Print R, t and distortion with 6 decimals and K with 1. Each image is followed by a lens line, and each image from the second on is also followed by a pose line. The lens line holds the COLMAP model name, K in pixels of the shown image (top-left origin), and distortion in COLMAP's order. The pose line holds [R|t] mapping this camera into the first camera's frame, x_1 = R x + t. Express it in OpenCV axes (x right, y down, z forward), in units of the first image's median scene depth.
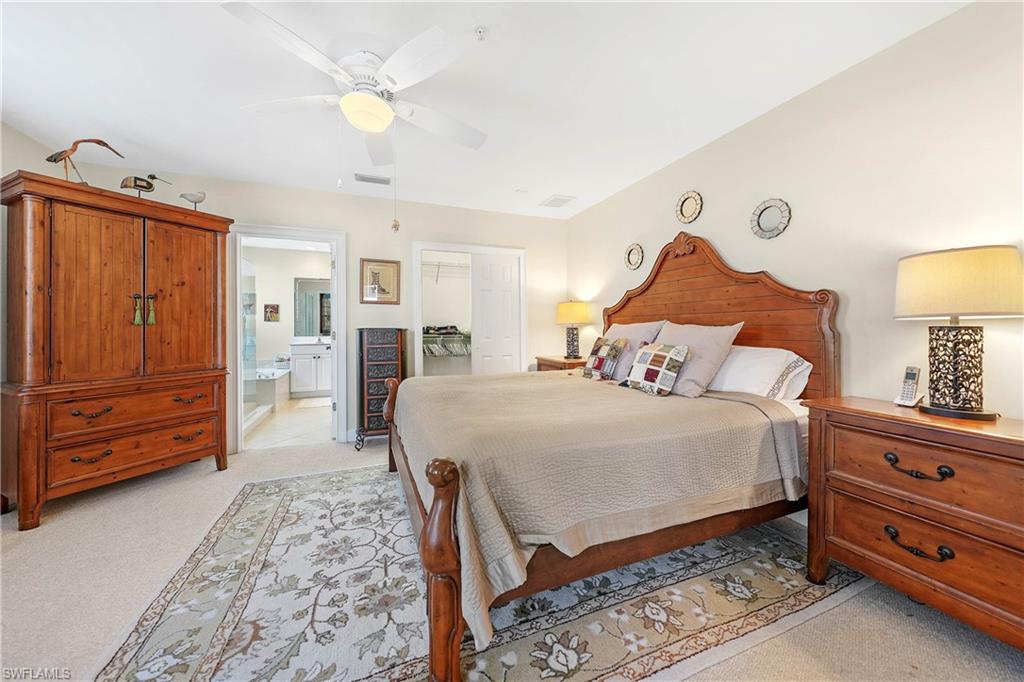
lens RADIAL K [[368.4, 0, 516.6], [0, 368.4, 325.3], [0, 0, 1]] dist [-0.020468, 0.002327]
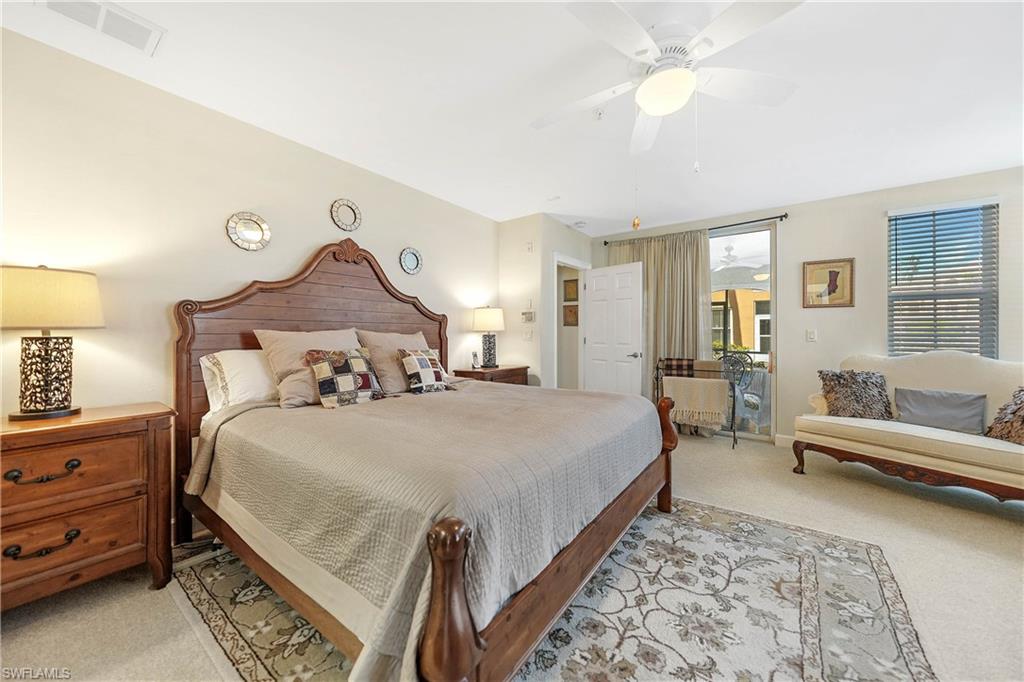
lens RADIAL K [[368.4, 0, 514.6], [0, 368.4, 336.9], [0, 0, 1]] dist [-0.020468, 0.002327]
pose [[-0.520297, -0.002694, 0.853981, -0.761039], [-0.003207, 0.999994, 0.001201, 0.007714], [-0.853979, -0.002114, -0.520303, 1.400472]]
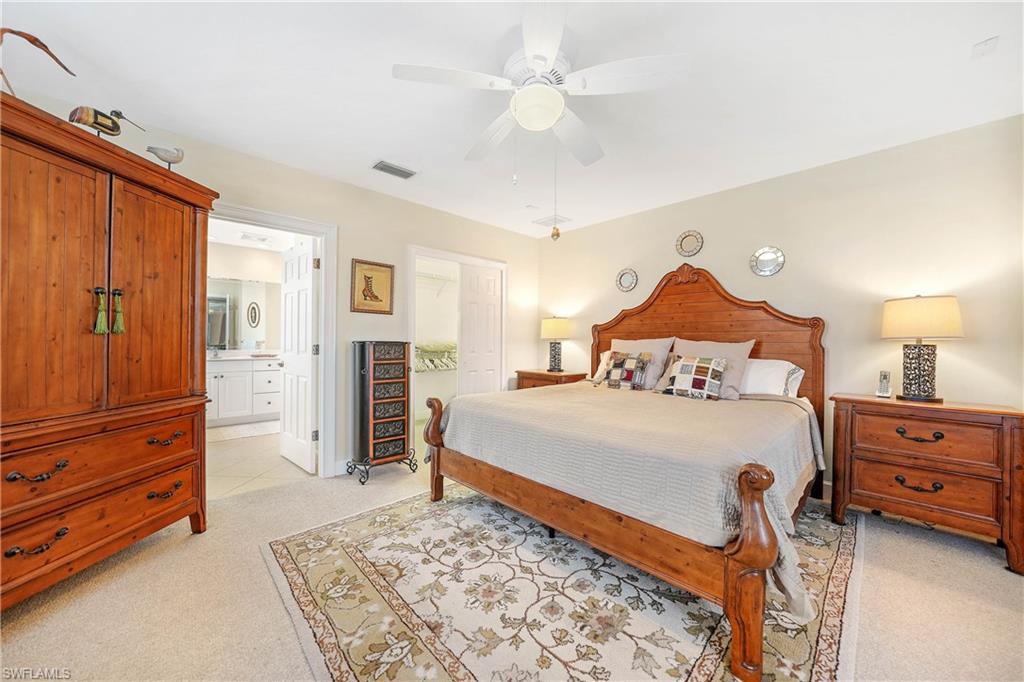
lens RADIAL K [[368.4, 0, 507.7], [0, 368.4, 339.1], [0, 0, 1]] dist [-0.020468, 0.002327]
pose [[0.932376, 0.011515, 0.361306, -0.635473], [-0.011869, 0.999929, -0.001240, 0.000886], [-0.361295, -0.003132, 0.932446, 0.122770]]
